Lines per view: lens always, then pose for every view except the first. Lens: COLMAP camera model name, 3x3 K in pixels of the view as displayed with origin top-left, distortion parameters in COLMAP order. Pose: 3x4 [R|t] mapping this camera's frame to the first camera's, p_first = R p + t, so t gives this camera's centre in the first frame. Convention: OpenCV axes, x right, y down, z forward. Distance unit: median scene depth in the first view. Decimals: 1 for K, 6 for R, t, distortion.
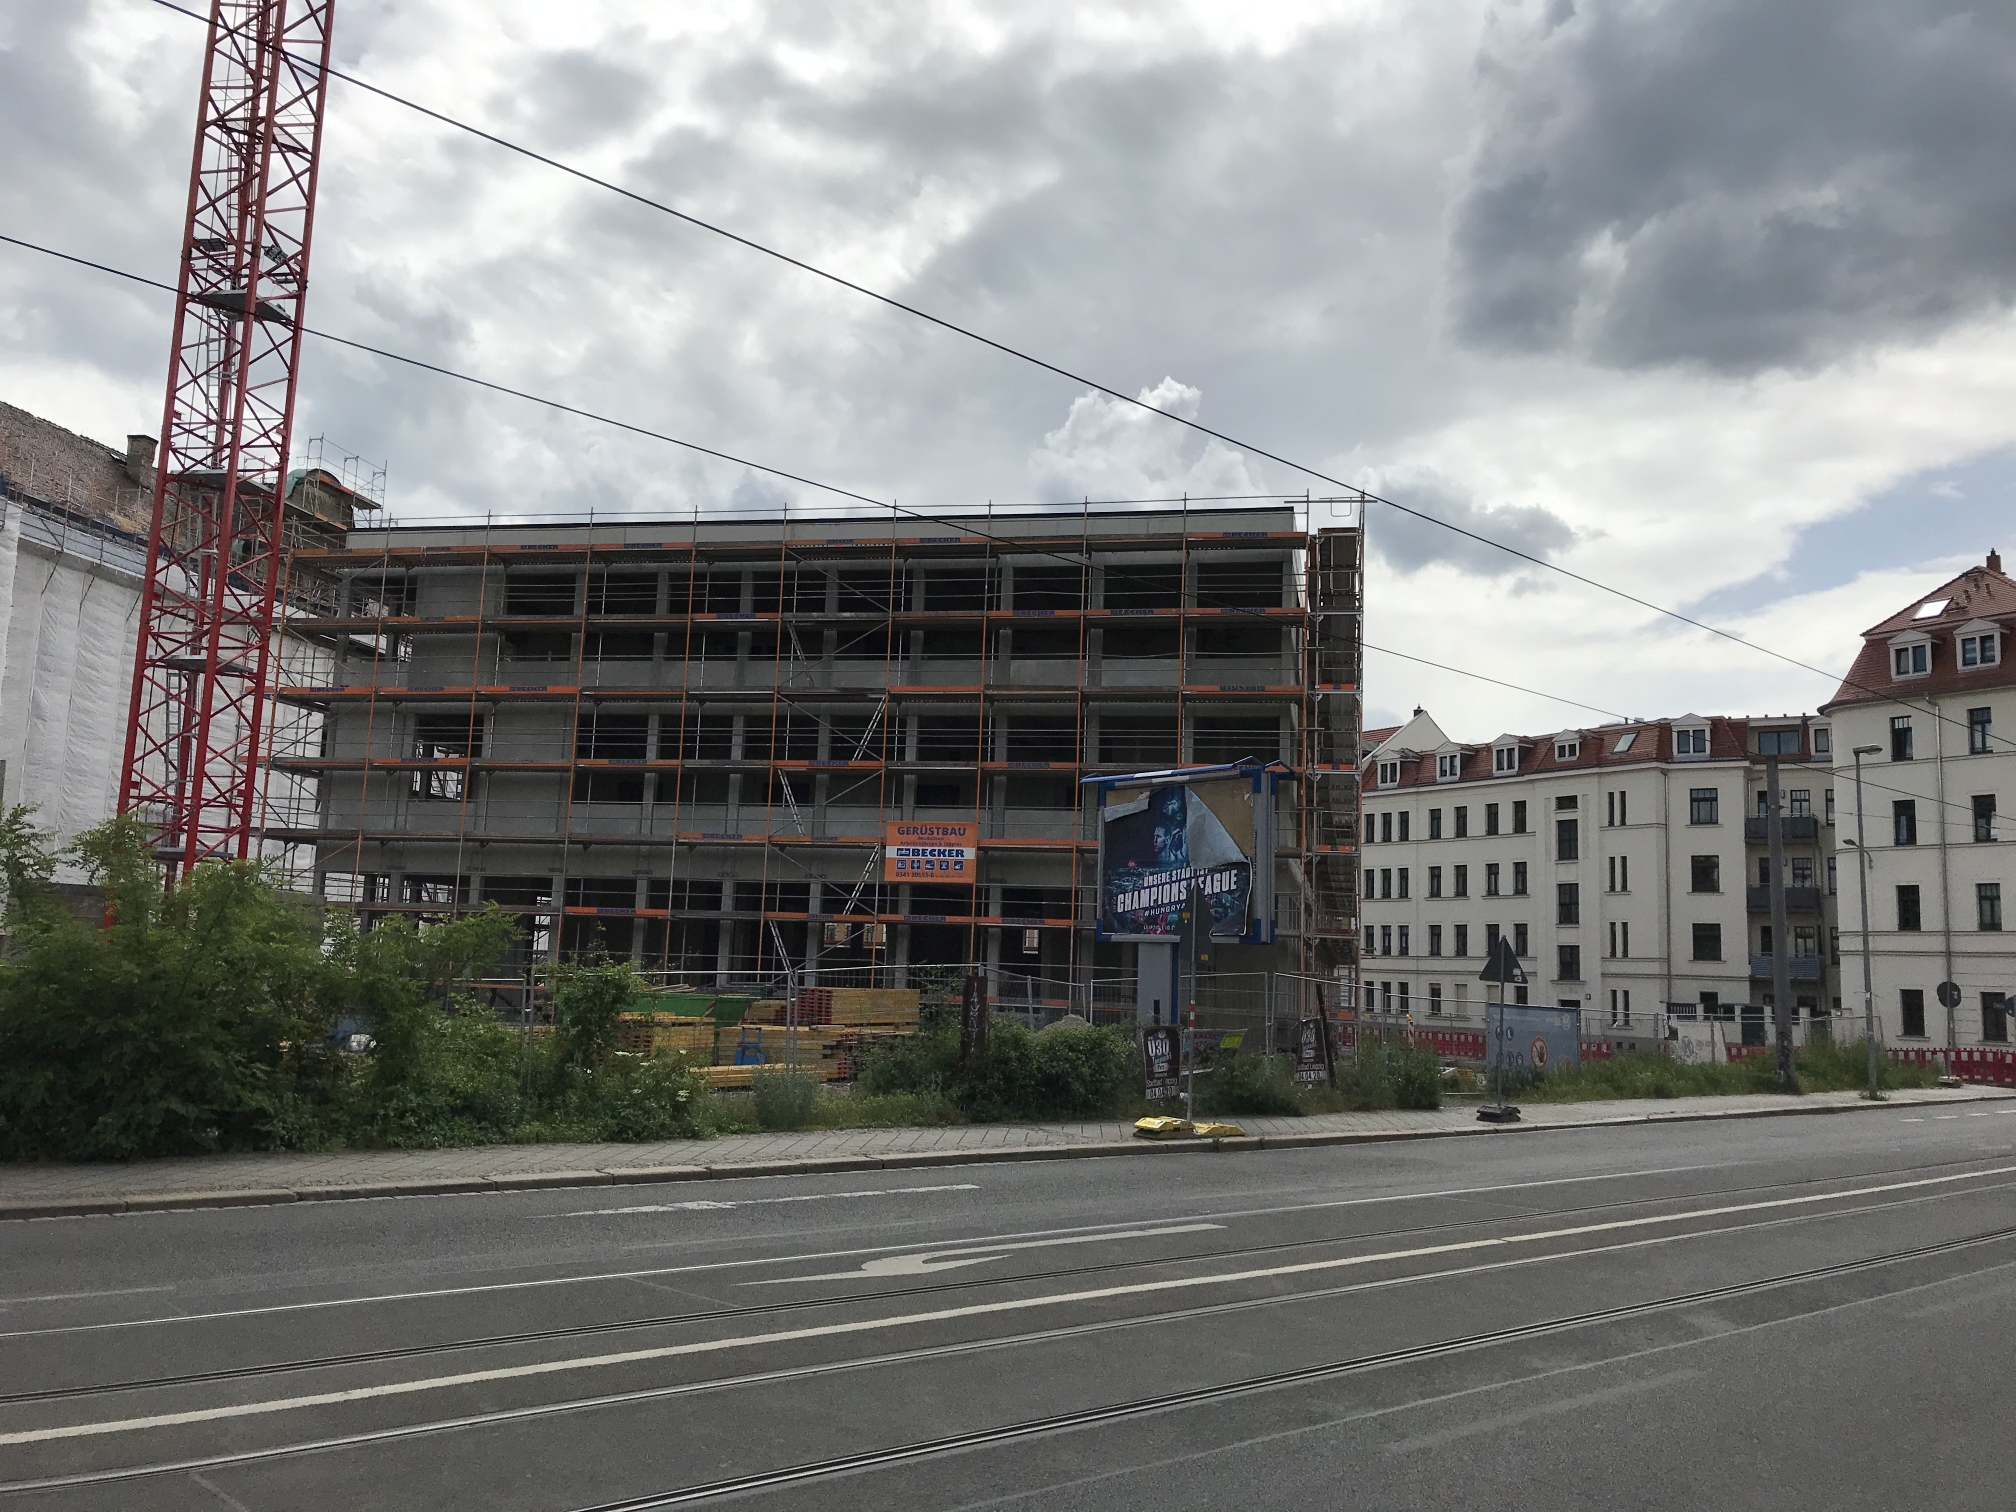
lens RADIAL K [[1828.0, 0, 933.5], [0, 1828.0, 808.6], [0, 0, 1]] dist [-0.003328, 0.000000]
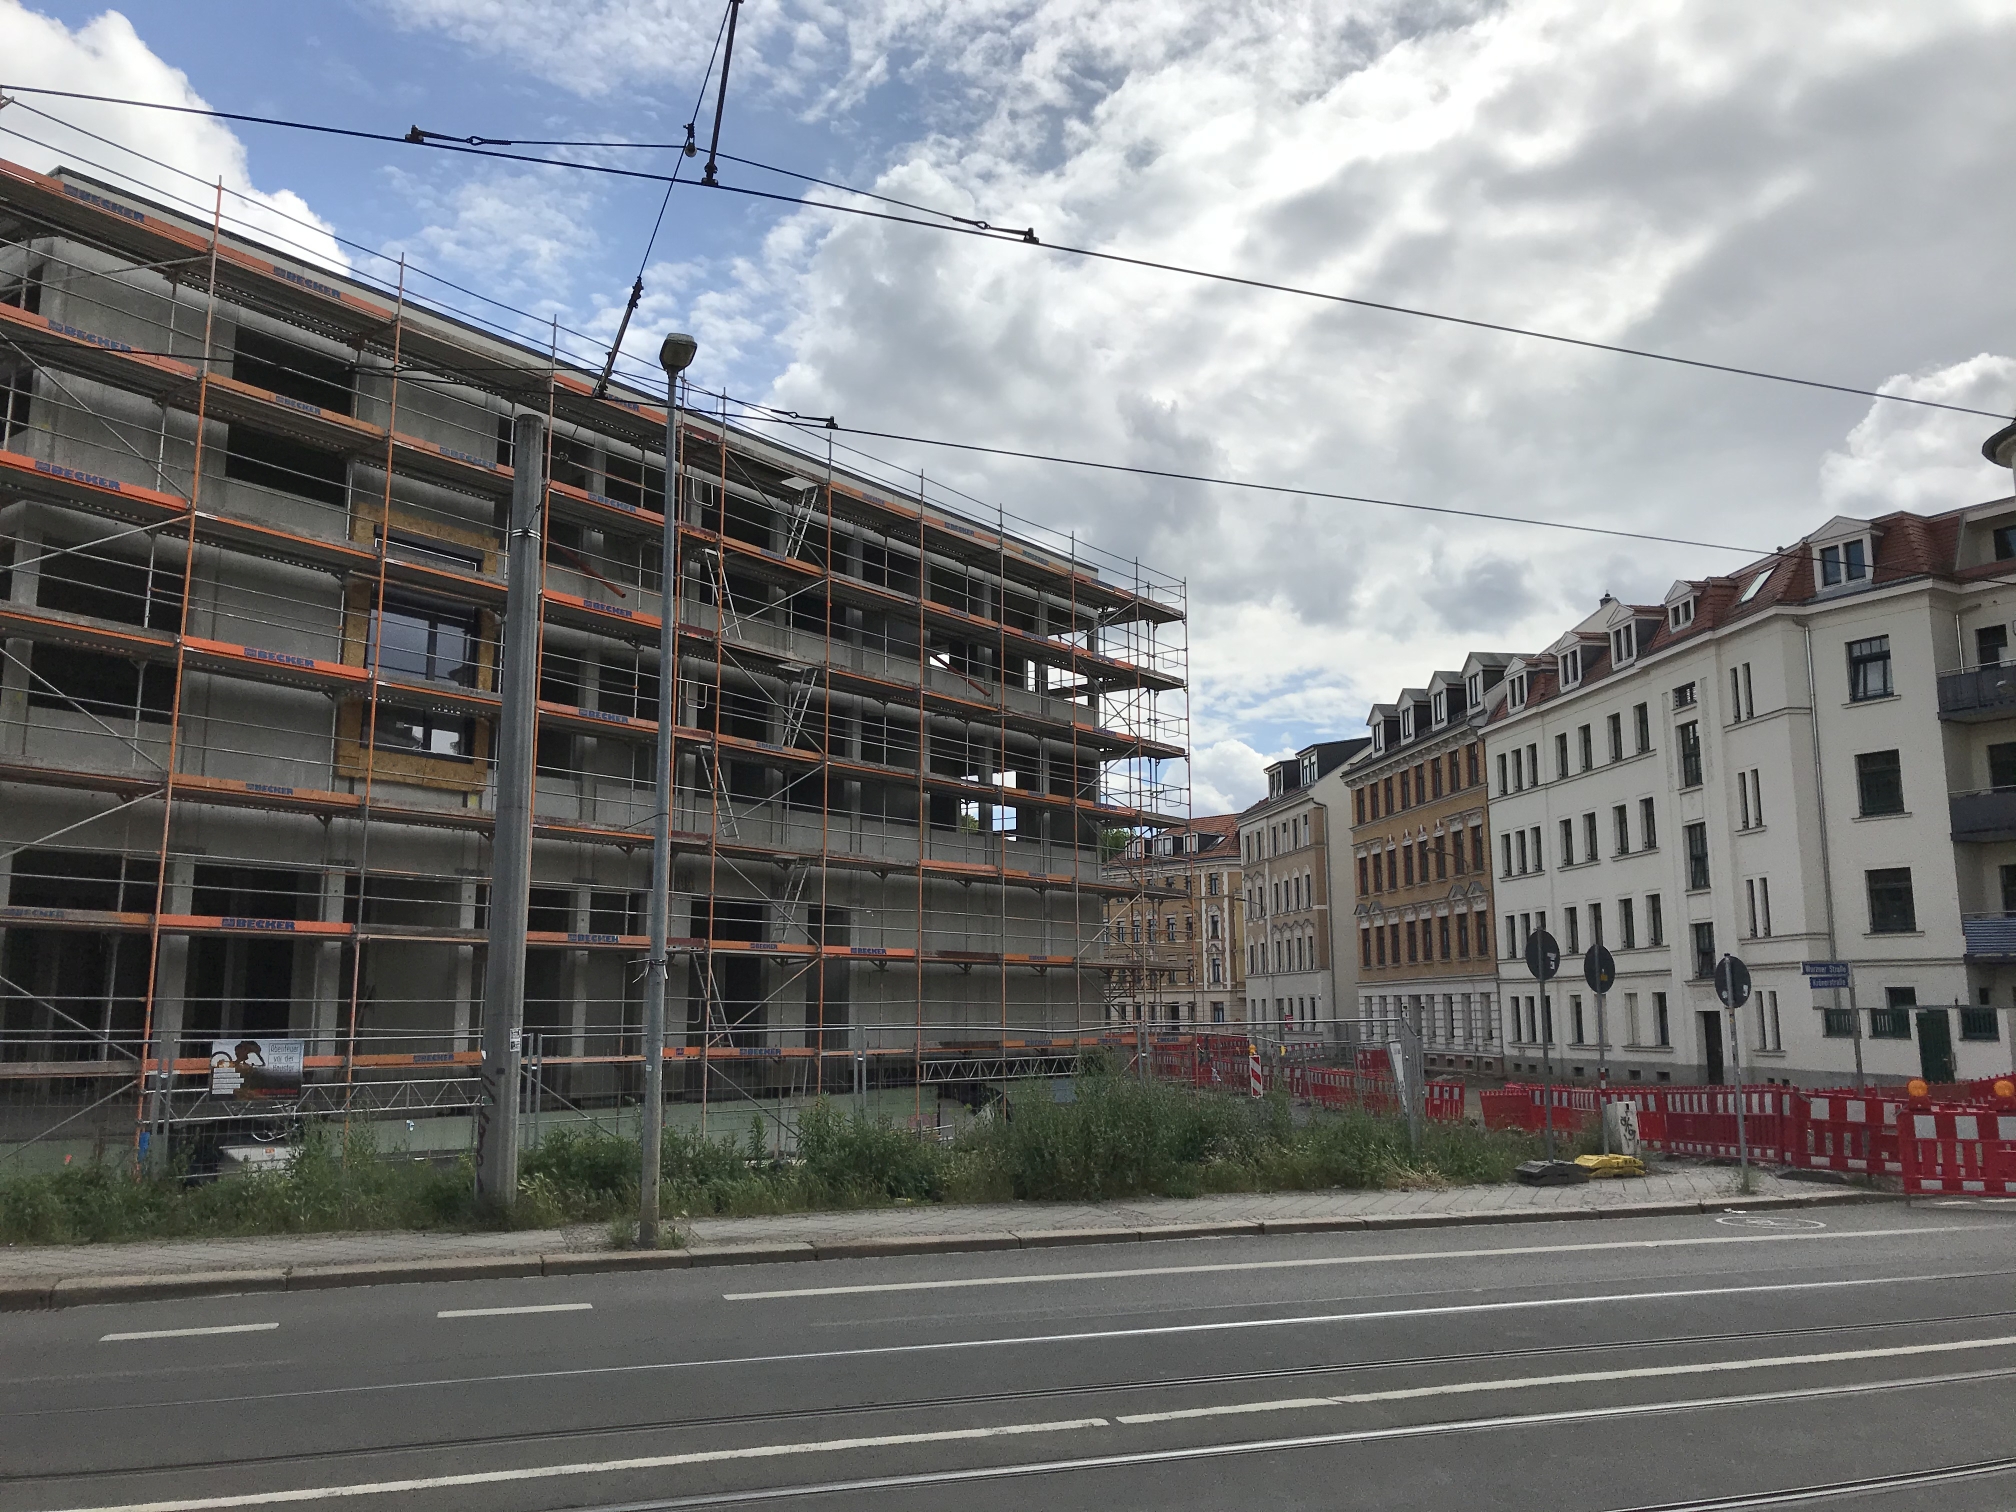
lens RADIAL K [[1653.0, 0, 1008.3], [0, 1653.0, 742.8], [0, 0, 1]] dist [0.046547, -0.050597]
pose [[0.901734, -0.106722, -0.418910, 0.359172], [0.073847, 0.992832, -0.093975, 0.047454], [0.425936, 0.053805, 0.903152, 0.365992]]
